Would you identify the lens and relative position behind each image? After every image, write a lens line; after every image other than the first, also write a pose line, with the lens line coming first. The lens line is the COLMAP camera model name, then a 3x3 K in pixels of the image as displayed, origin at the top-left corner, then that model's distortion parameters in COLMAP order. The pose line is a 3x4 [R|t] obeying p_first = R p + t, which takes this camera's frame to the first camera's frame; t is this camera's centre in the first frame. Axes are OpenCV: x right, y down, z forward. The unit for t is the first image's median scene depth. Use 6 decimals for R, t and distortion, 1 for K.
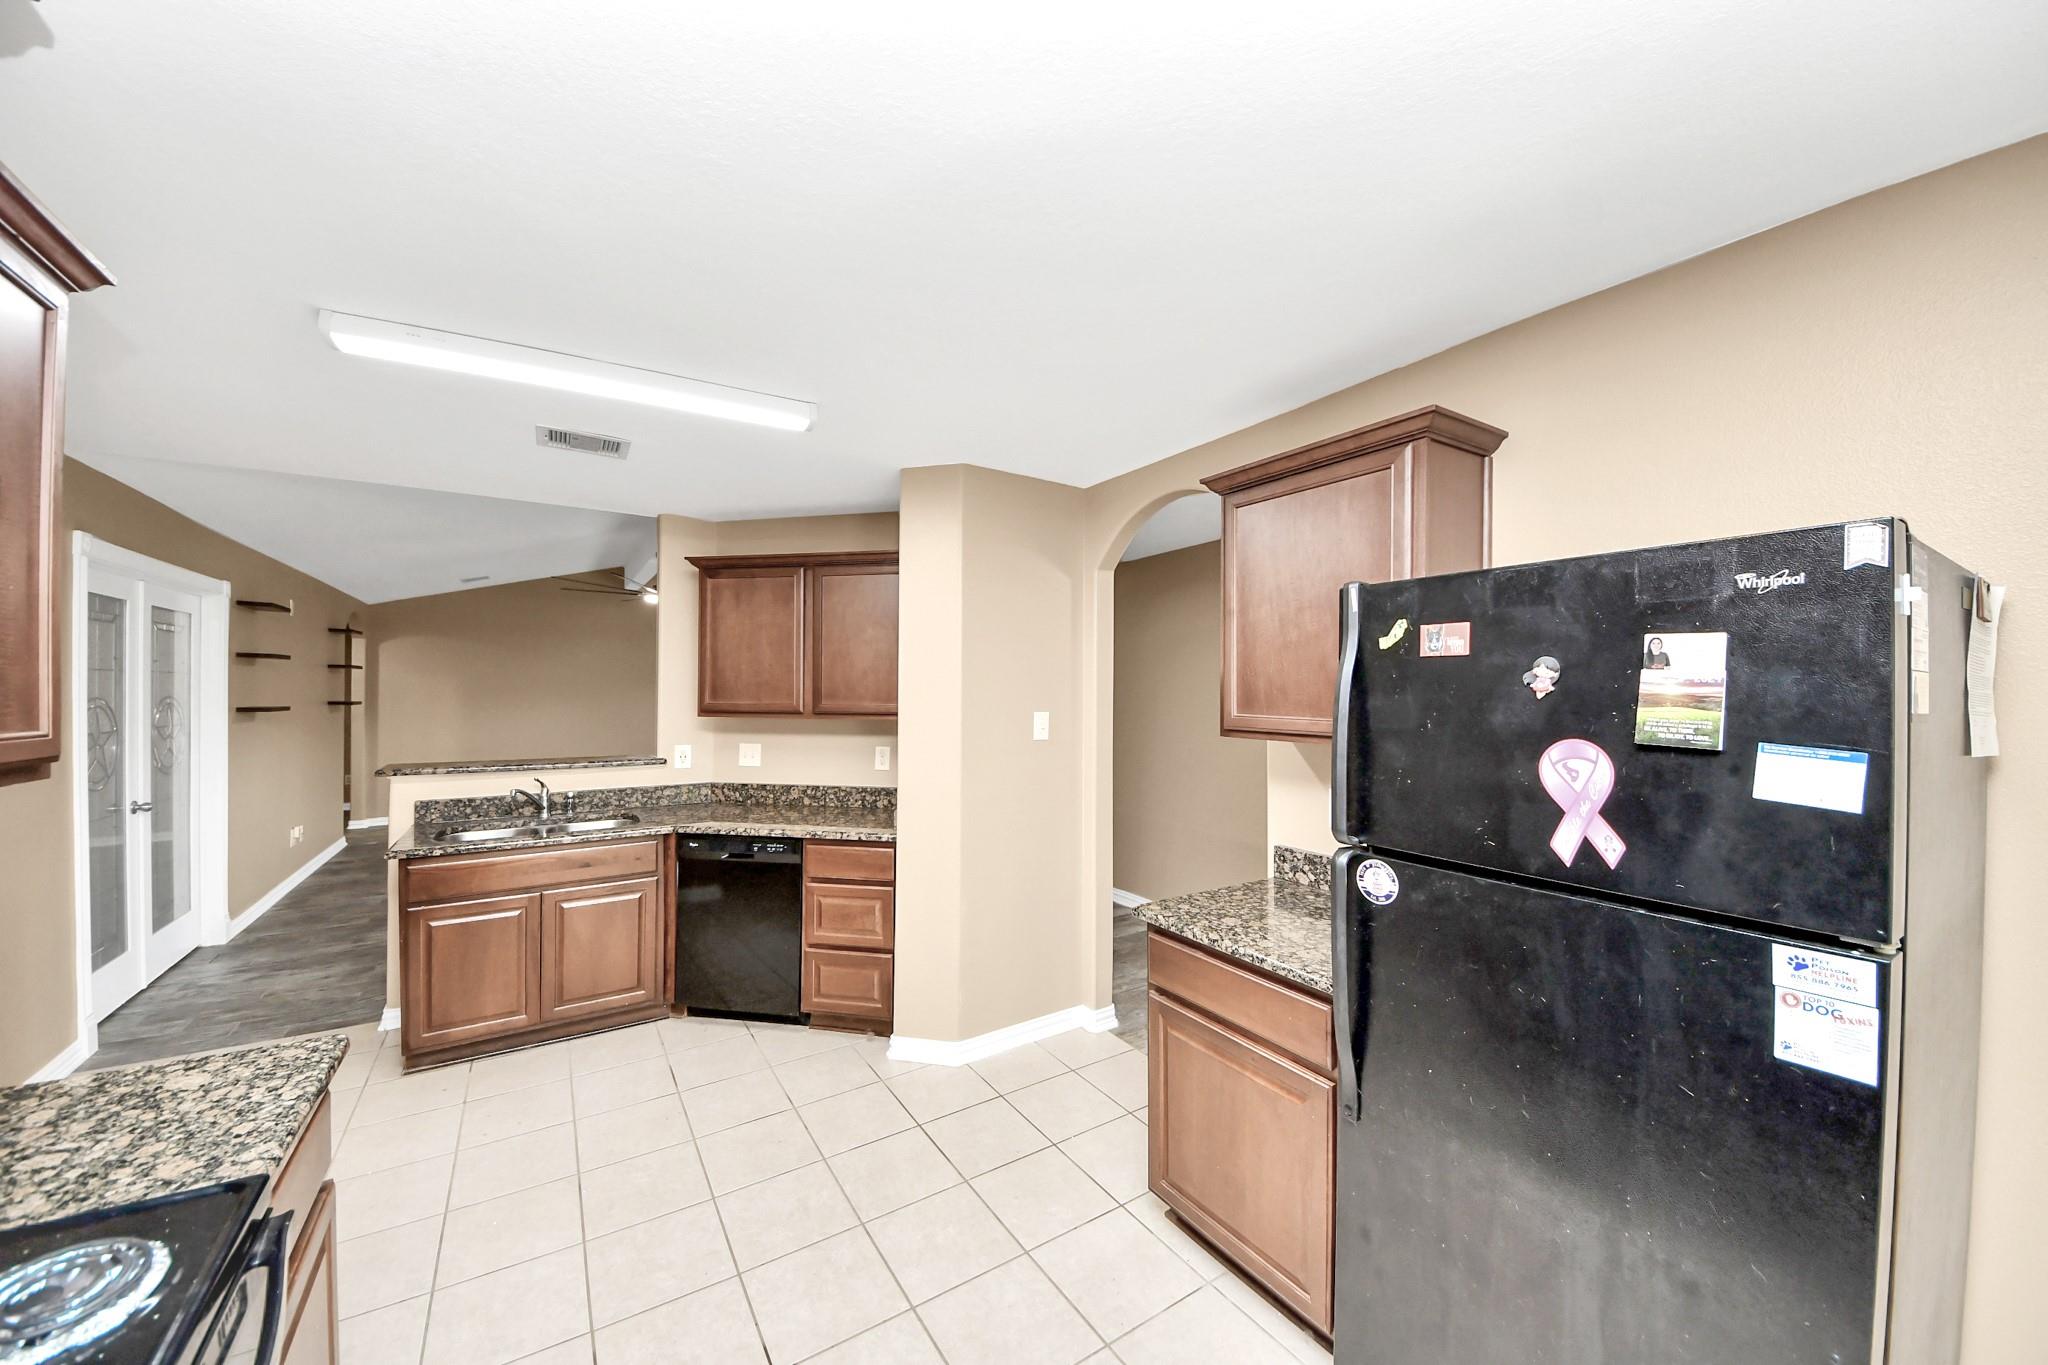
lens RADIAL K [[738.1, 0, 1020.2], [0, 738.1, 690.9], [0, 0, 1]] dist [0.019016, -0.011404]
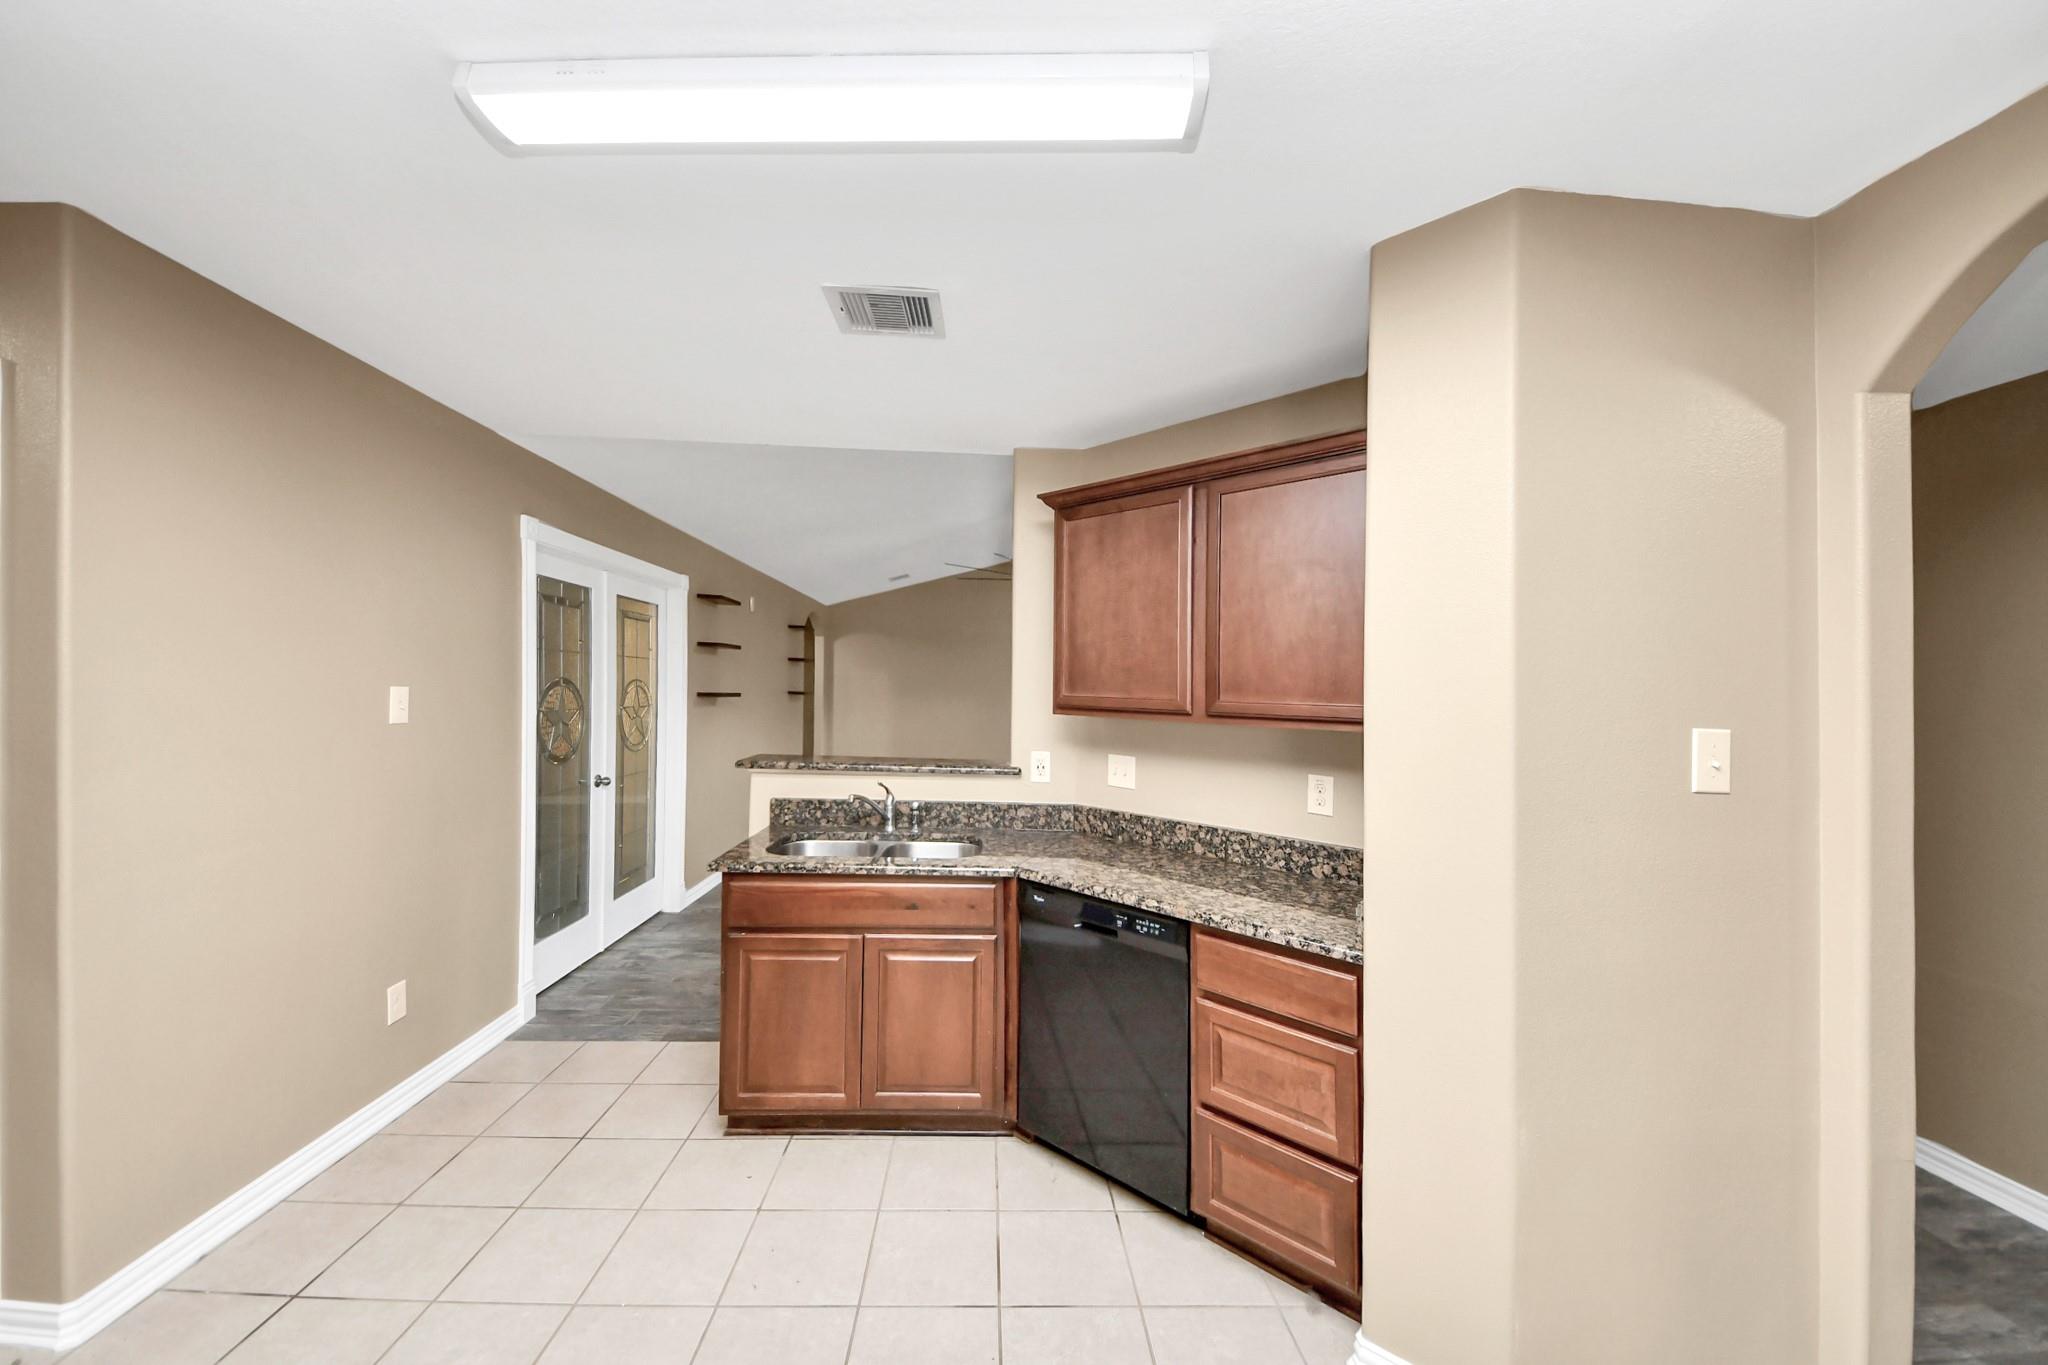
lens RADIAL K [[738.1, 0, 1015.6], [0, 738.1, 675.2], [0, 0, 1]] dist [0.019016, -0.011404]
pose [[0.858979, -0.002869, -0.512002, -0.105821], [-0.003271, 0.999933, -0.011091, 0.004975], [0.512000, 0.011202, 0.858913, 0.403055]]
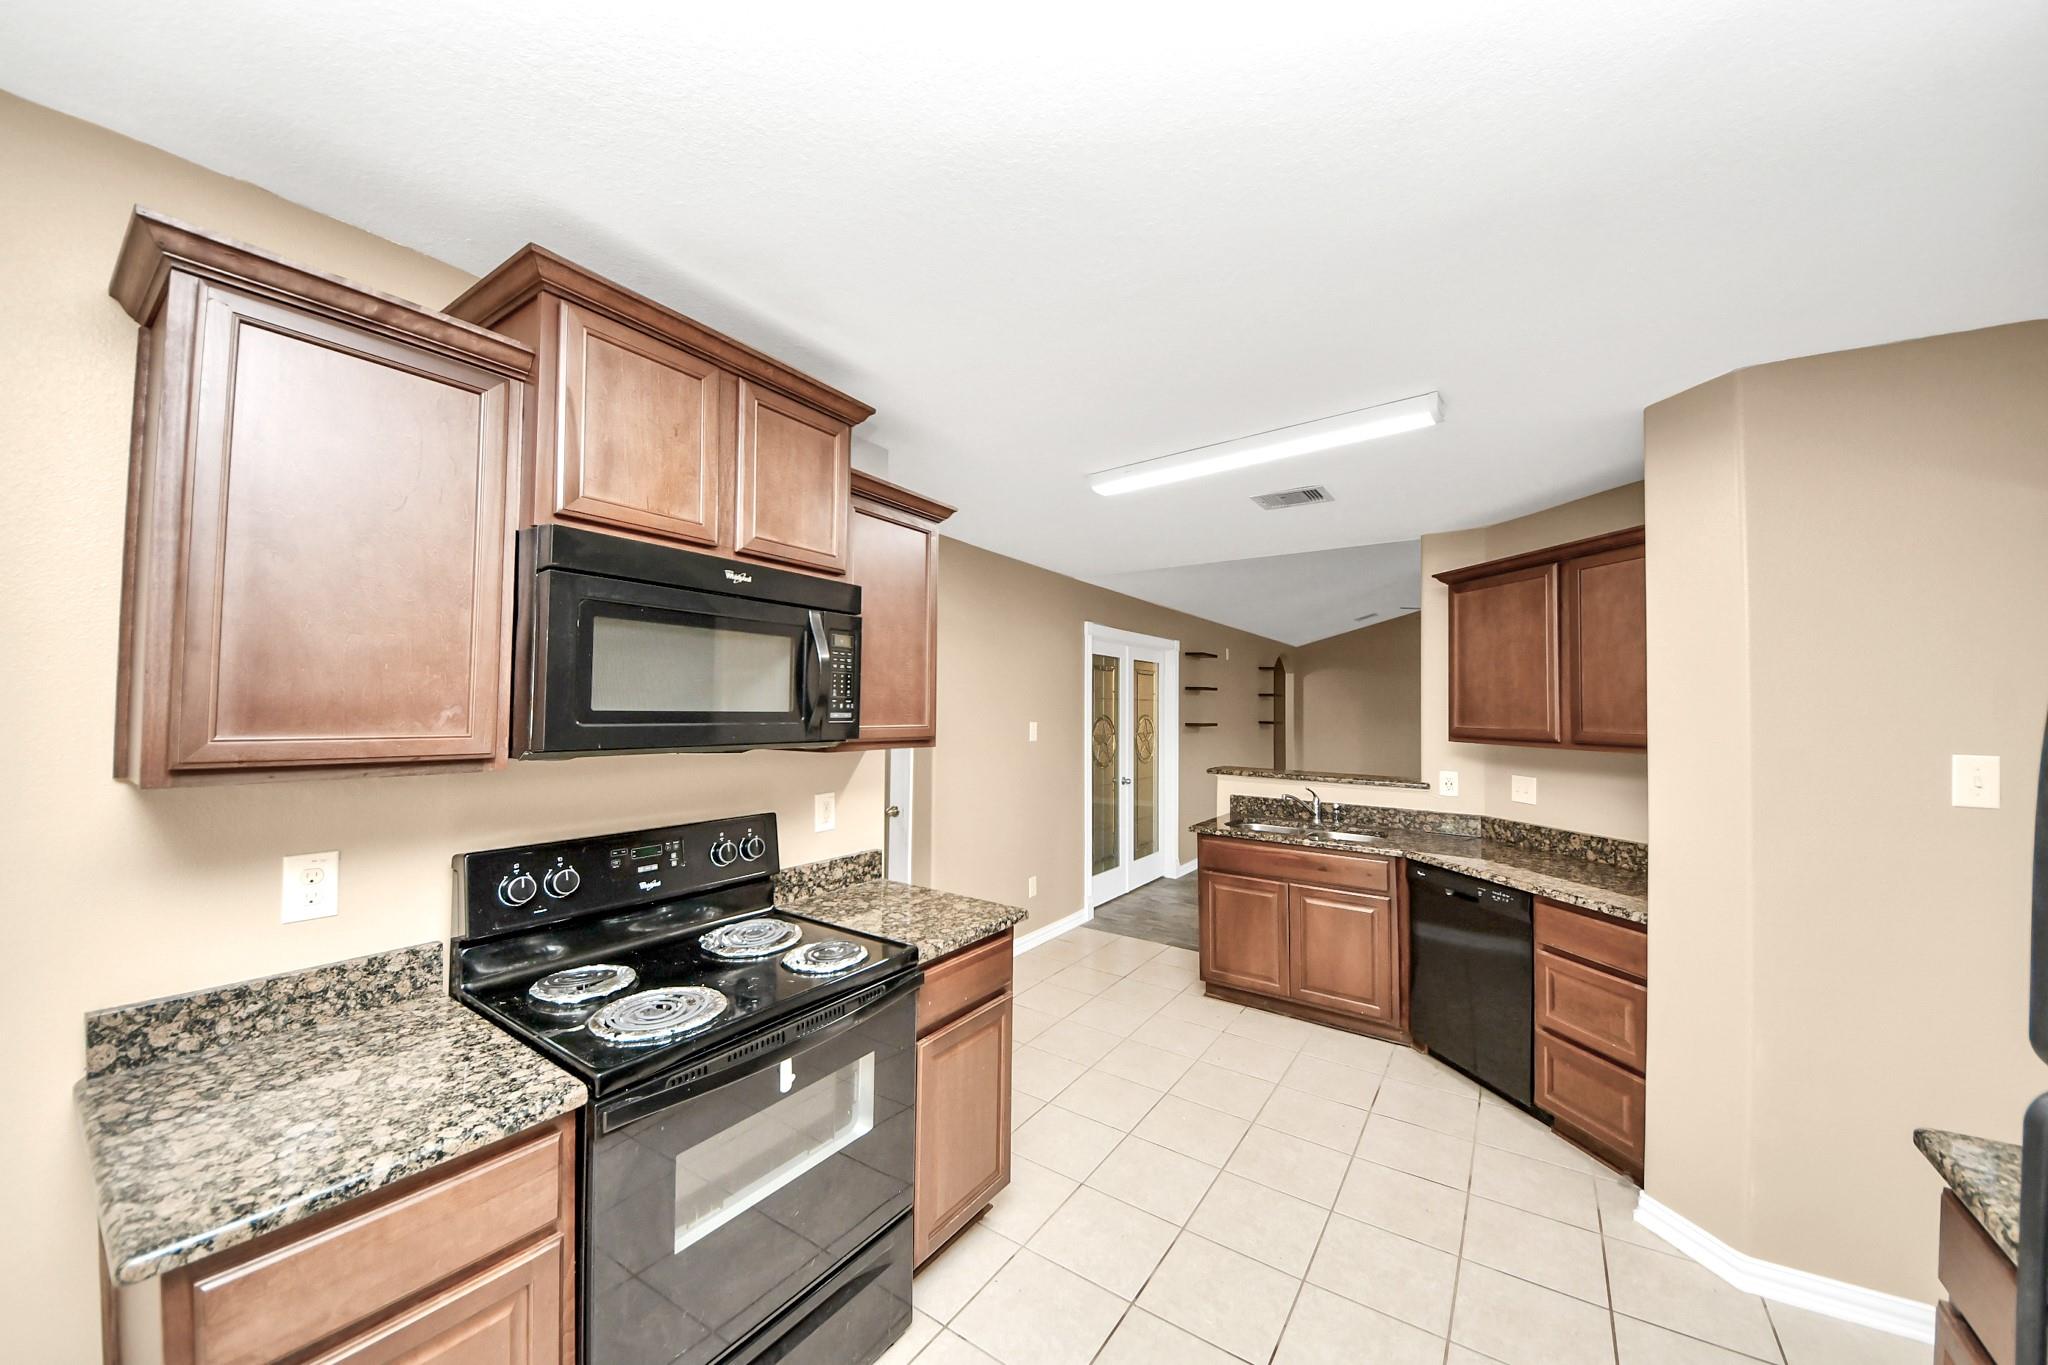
lens RADIAL K [[738.1, 0, 998.8], [0, 738.1, 689.4], [0, 0, 1]] dist [0.019016, -0.011404]
pose [[0.370298, -0.023324, -0.928620, 0.270076], [-0.011714, 0.999488, -0.029775, 0.003579], [0.928839, 0.021903, 0.369835, 0.129565]]
